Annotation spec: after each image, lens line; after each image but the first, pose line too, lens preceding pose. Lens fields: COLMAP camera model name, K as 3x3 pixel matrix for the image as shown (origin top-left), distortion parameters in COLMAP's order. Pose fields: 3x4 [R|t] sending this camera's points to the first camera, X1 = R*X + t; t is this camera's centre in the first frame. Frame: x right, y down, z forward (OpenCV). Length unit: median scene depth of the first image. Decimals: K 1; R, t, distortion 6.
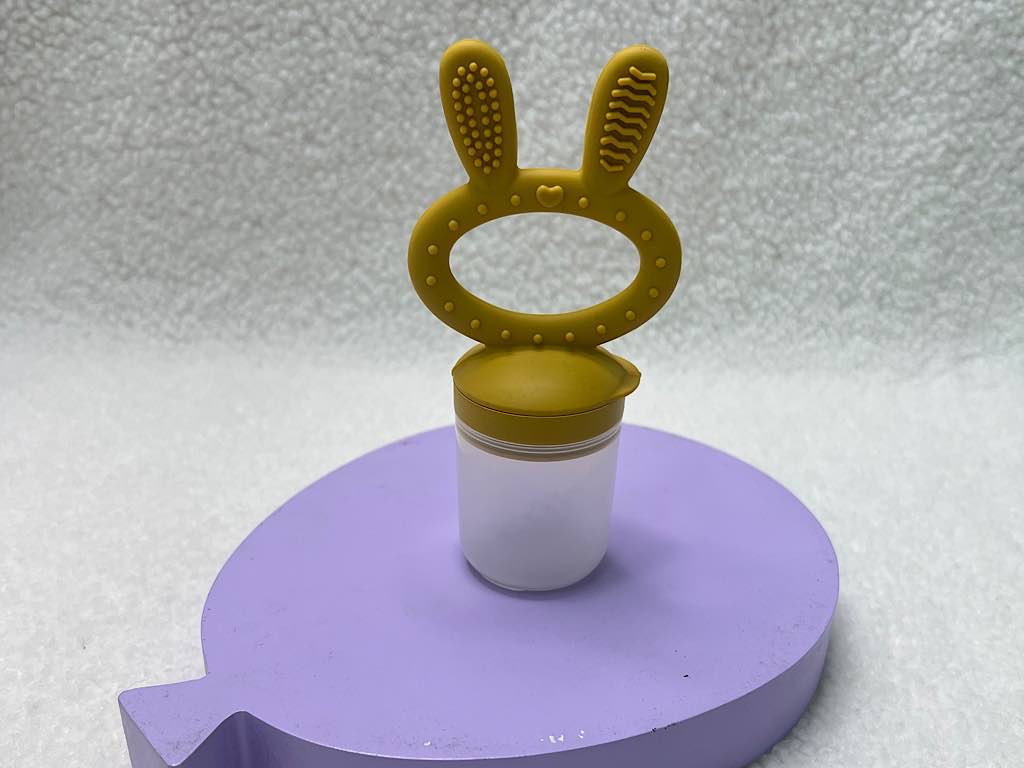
lens RADIAL K [[1069.3, 0, 499.0], [0, 1069.3, 462.0], [0, 0, 1]] dist [-0.004258, 0.000000]
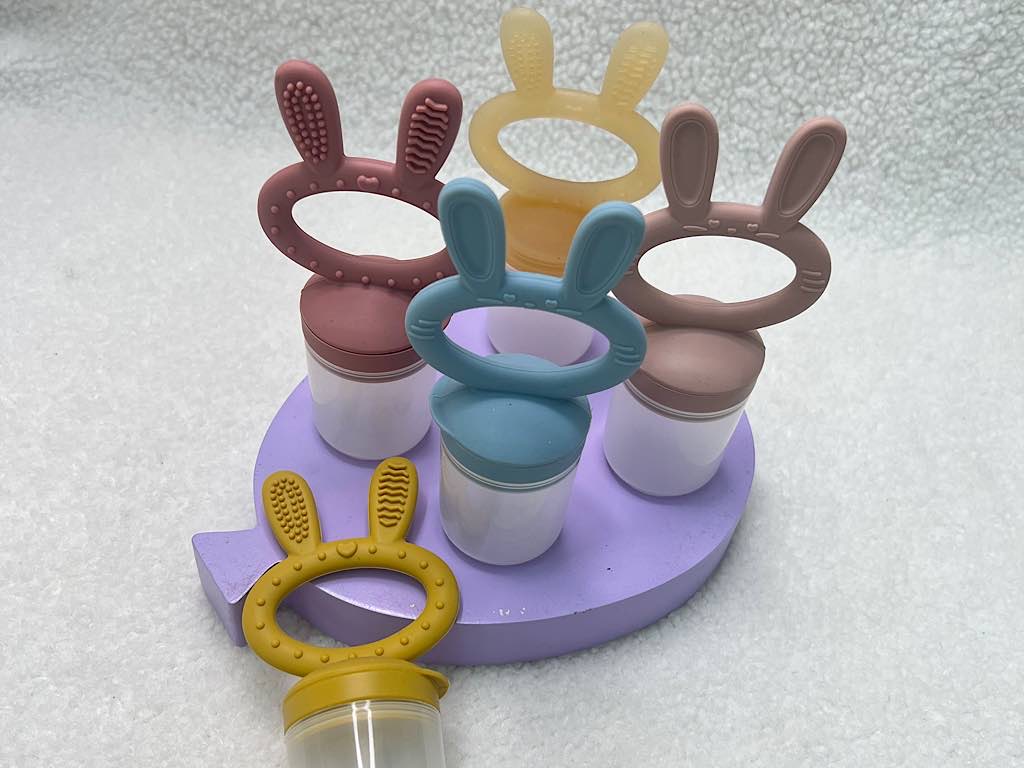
lens RADIAL K [[1069.3, 0, 509.8], [0, 1069.3, 443.1], [0, 0, 1]] dist [-0.004258, 0.000000]
pose [[0.992306, 0.123663, -0.006016, 0.021810], [-0.114975, 0.938435, 0.325760, -0.200941], [0.045930, -0.322562, 0.945433, -0.120903]]
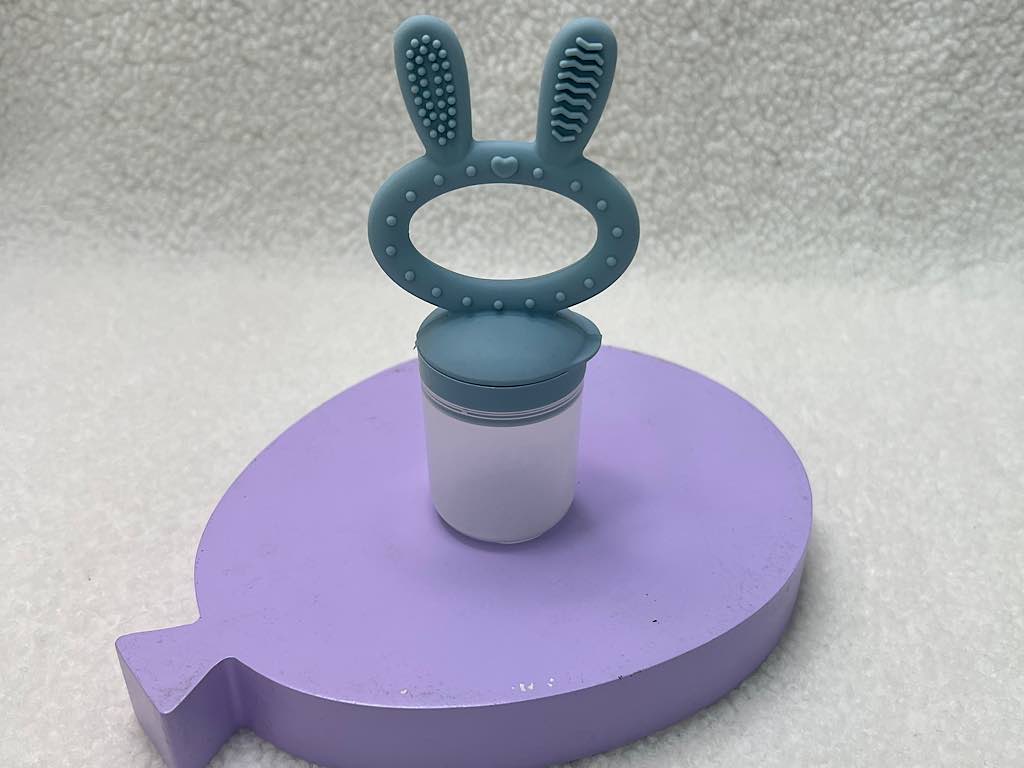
lens RADIAL K [[1069.3, 0, 498.0], [0, 1069.3, 383.4], [0, 0, 1]] dist [-0.004258, 0.000000]
pose [[0.999565, -0.002717, -0.029356, 0.029240], [0.004586, 0.997953, 0.063791, -0.052953], [0.029123, -0.063898, 0.997531, -0.014894]]
